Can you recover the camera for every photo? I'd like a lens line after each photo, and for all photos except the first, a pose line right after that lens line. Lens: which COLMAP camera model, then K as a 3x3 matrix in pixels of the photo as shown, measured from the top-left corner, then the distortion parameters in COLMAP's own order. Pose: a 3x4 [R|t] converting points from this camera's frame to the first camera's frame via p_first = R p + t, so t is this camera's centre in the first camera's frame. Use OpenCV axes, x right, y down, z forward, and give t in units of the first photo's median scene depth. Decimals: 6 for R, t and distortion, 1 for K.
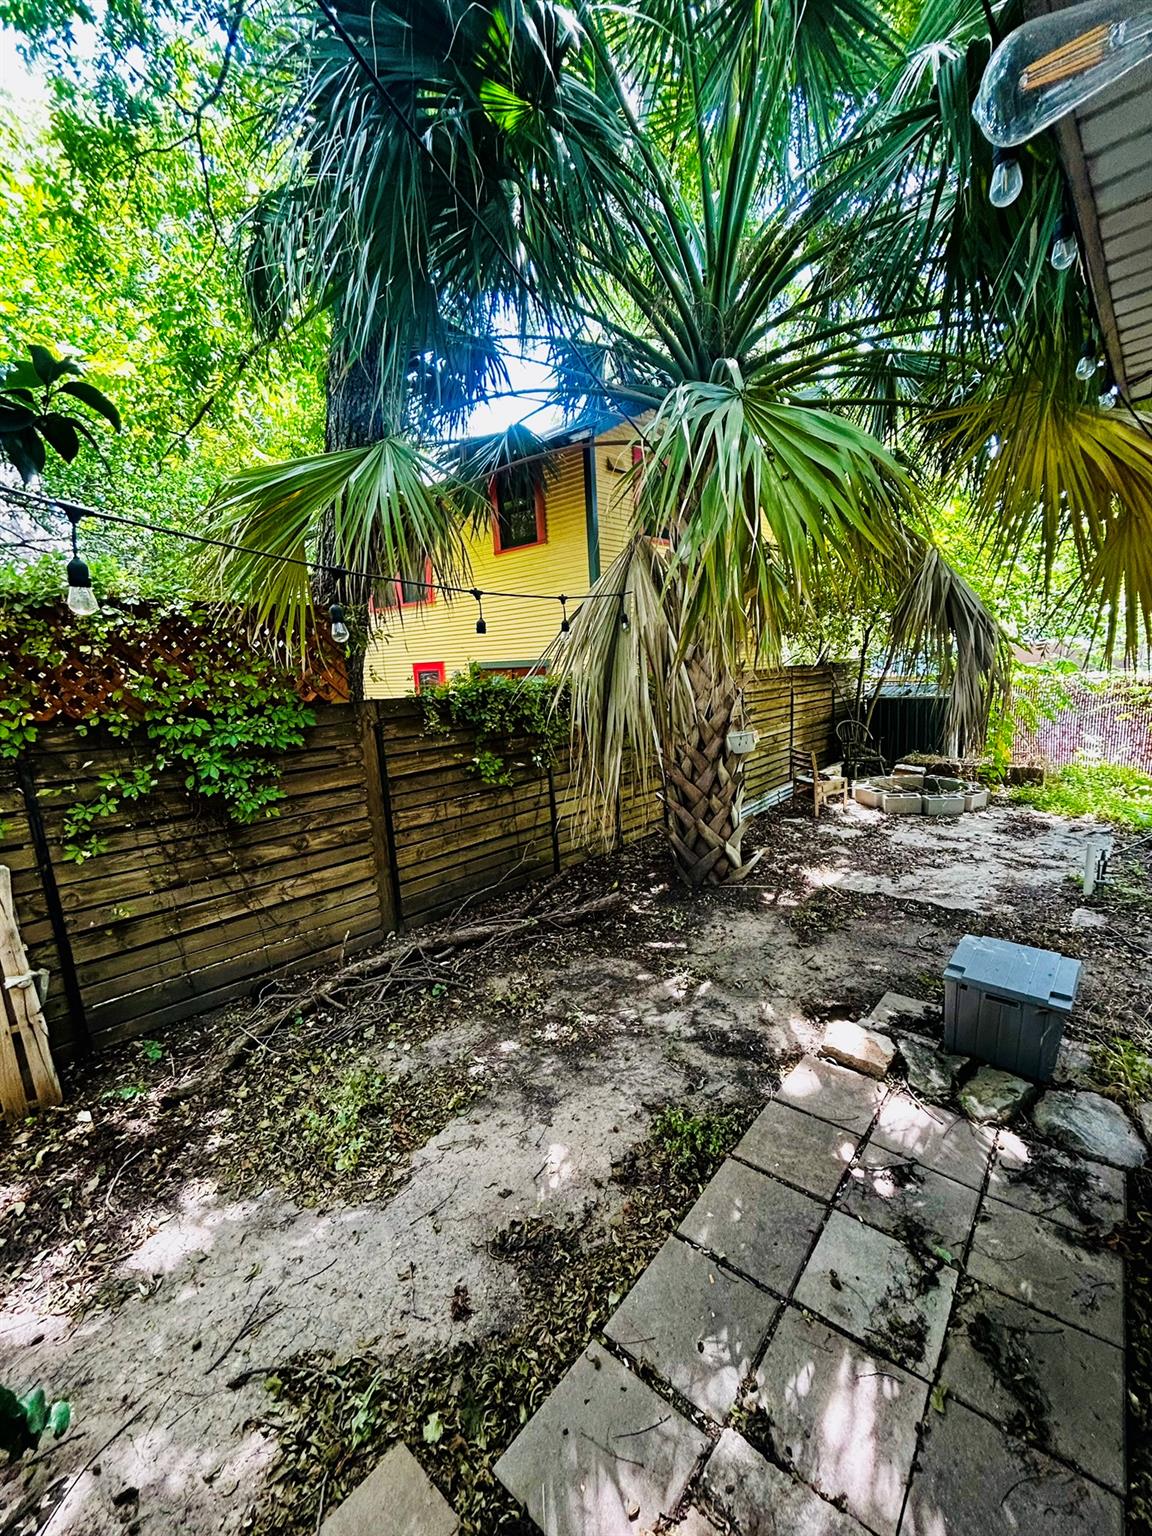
lens RADIAL K [[627.8, 0, 583.4], [0, 627.8, 771.4], [0, 0, 1]] dist [-0.001927, -0.000595]
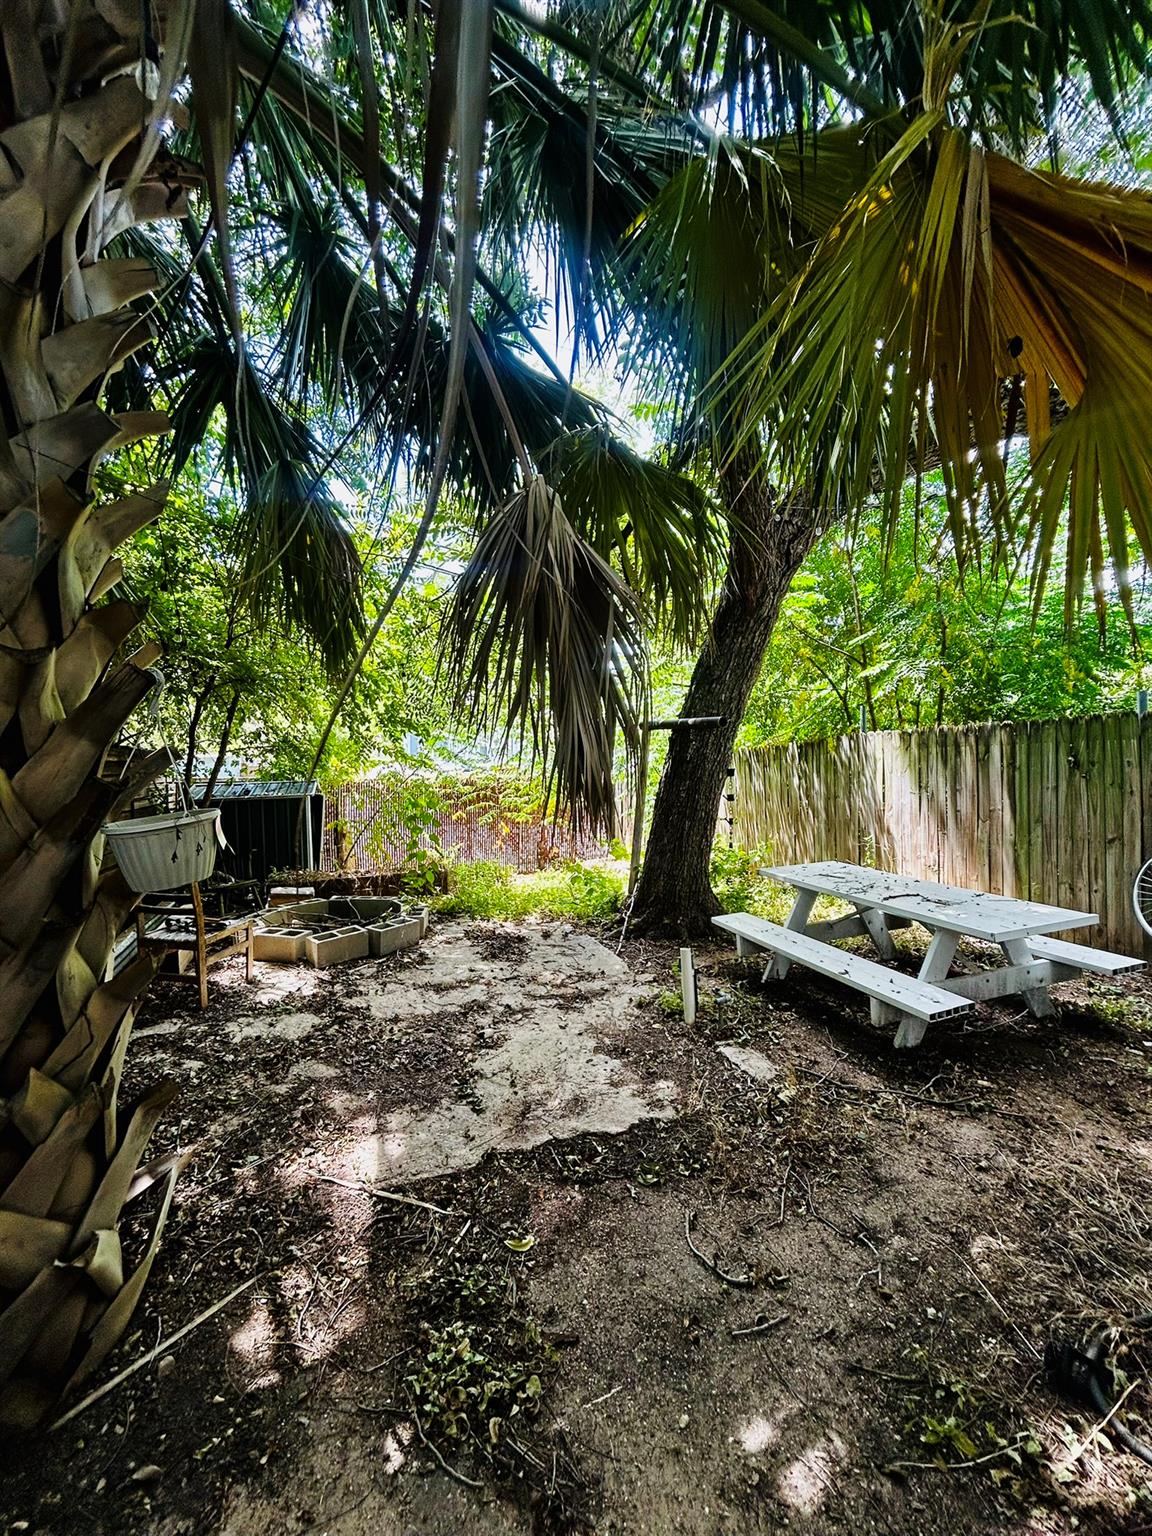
lens RADIAL K [[627.8, 0, 576.9], [0, 627.8, 769.6], [0, 0, 1]] dist [-0.001927, -0.000595]
pose [[0.461856, 0.044616, 0.885832, 0.076750], [0.137261, 0.983107, -0.121081, -0.015720], [-0.876270, 0.177512, 0.447930, 0.623465]]
